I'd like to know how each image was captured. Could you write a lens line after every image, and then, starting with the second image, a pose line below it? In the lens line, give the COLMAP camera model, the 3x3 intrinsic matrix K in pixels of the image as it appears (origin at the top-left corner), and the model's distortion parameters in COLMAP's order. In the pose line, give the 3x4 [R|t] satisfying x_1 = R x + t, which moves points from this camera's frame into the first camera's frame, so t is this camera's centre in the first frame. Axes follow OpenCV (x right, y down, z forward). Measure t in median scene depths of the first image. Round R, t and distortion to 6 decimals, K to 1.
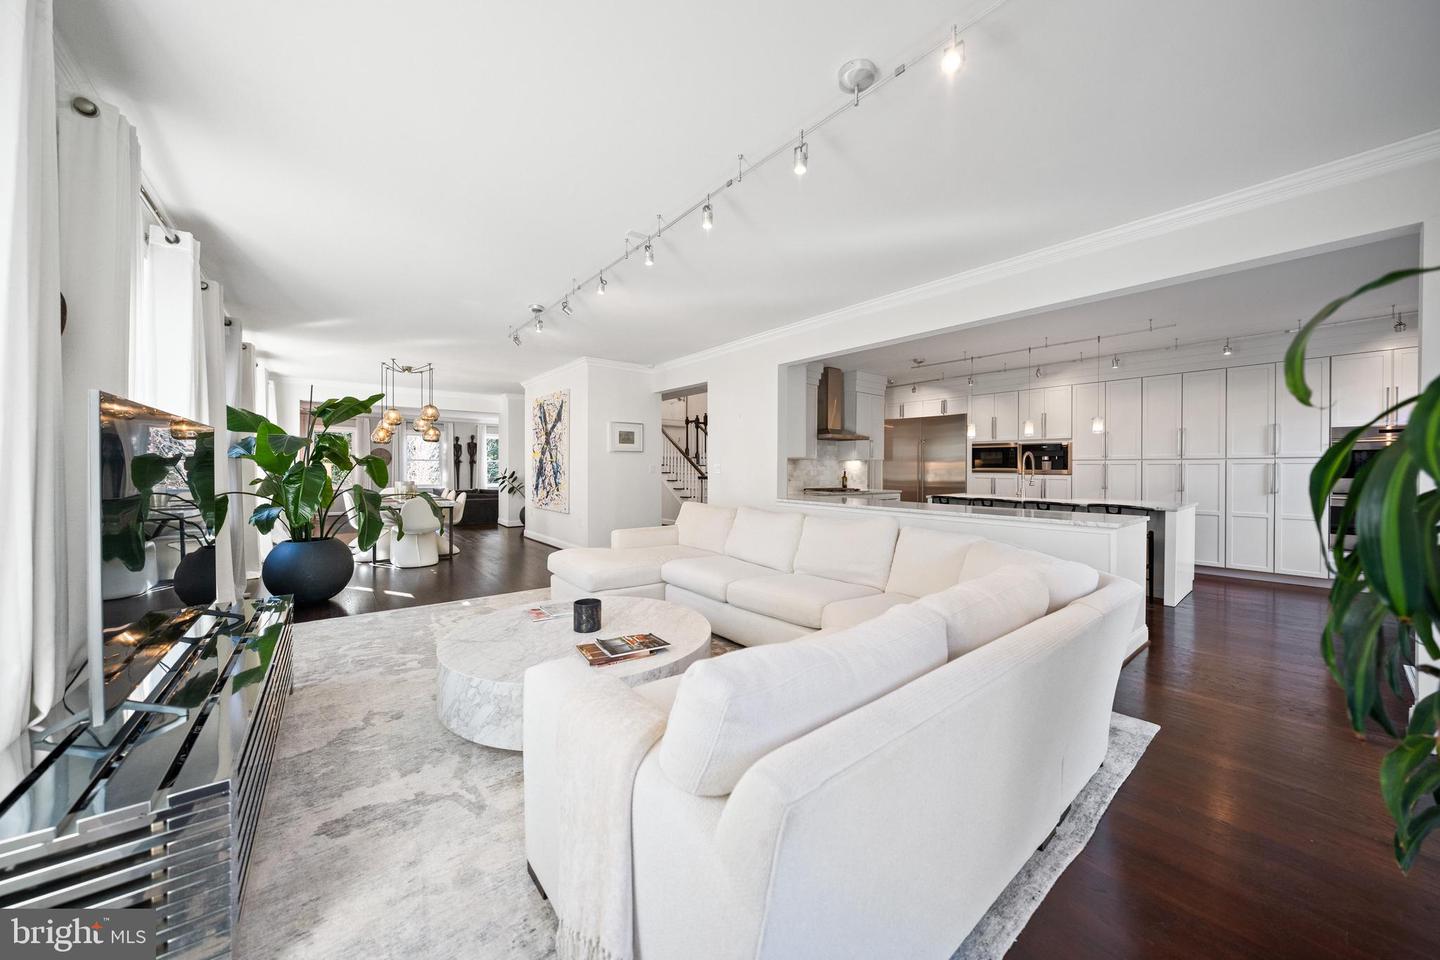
lens RADIAL K [[492.8, 0, 718.1], [0, 492.8, 470.8], [0, 0, 1]] dist [-0.013682, -0.000117]
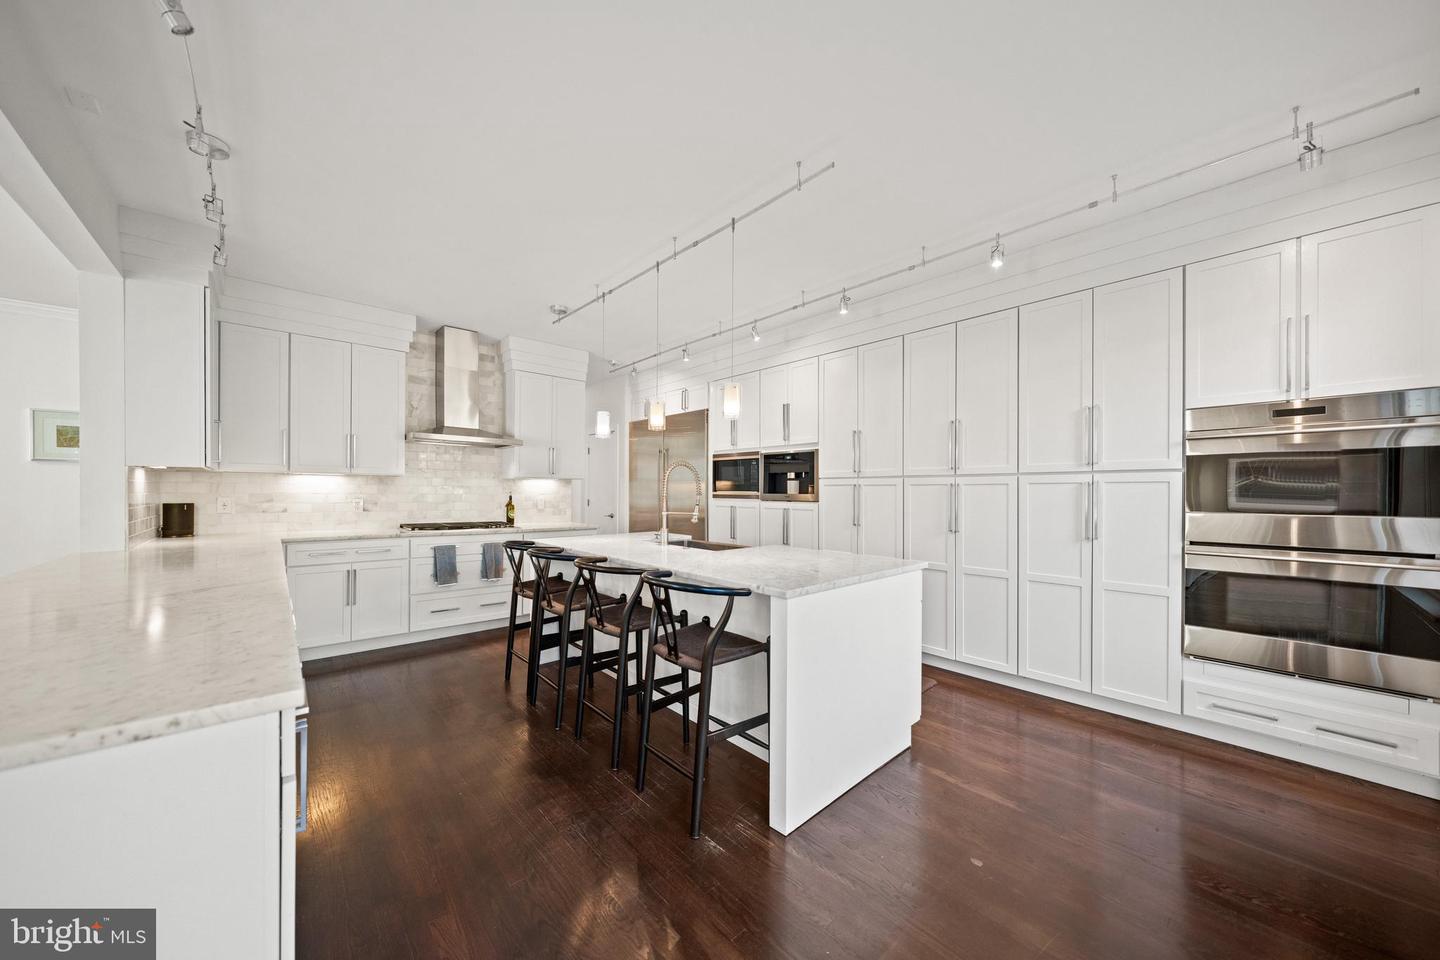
lens RADIAL K [[492.8, 0, 715.3], [0, 492.8, 486.0], [0, 0, 1]] dist [-0.013682, -0.000117]
pose [[0.998693, 0.002778, 0.051032, 0.529566], [-0.001833, 0.999826, -0.018562, -0.000141], [-0.051075, 0.018444, 0.998525, 0.367008]]
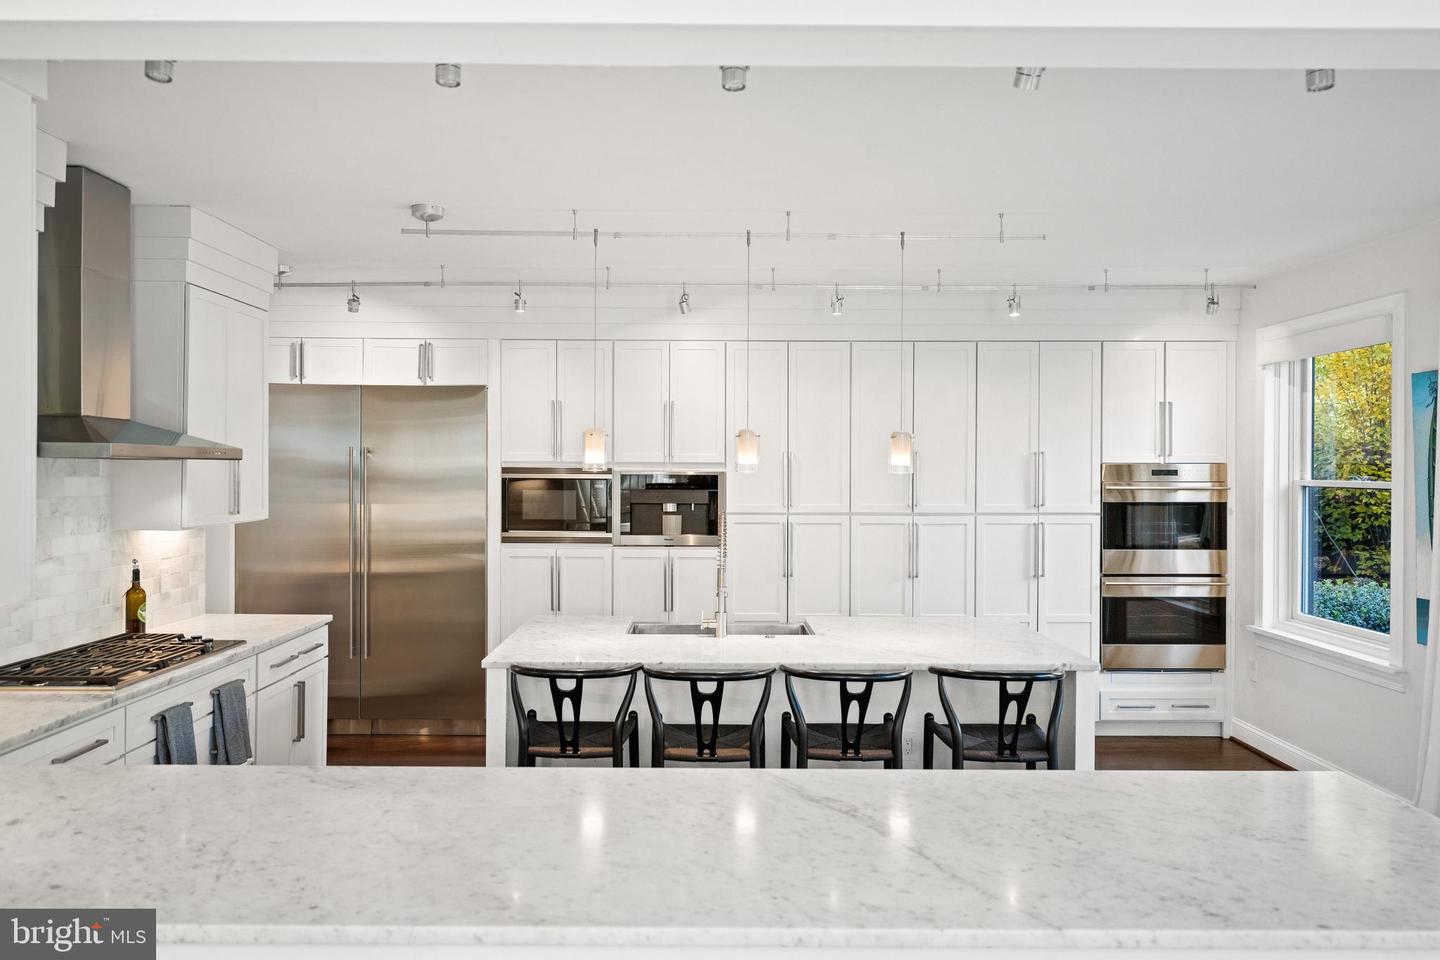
lens RADIAL K [[974.8, 0, 716.5], [0, 974.8, 477.5], [0, 0, 1]] dist [0.007961, 0.000651]
pose [[0.621197, -0.008343, 0.783610, 0.034625], [0.002972, 0.999961, 0.008291, -0.057340], [-0.783649, -0.002822, 0.621197, 0.439221]]
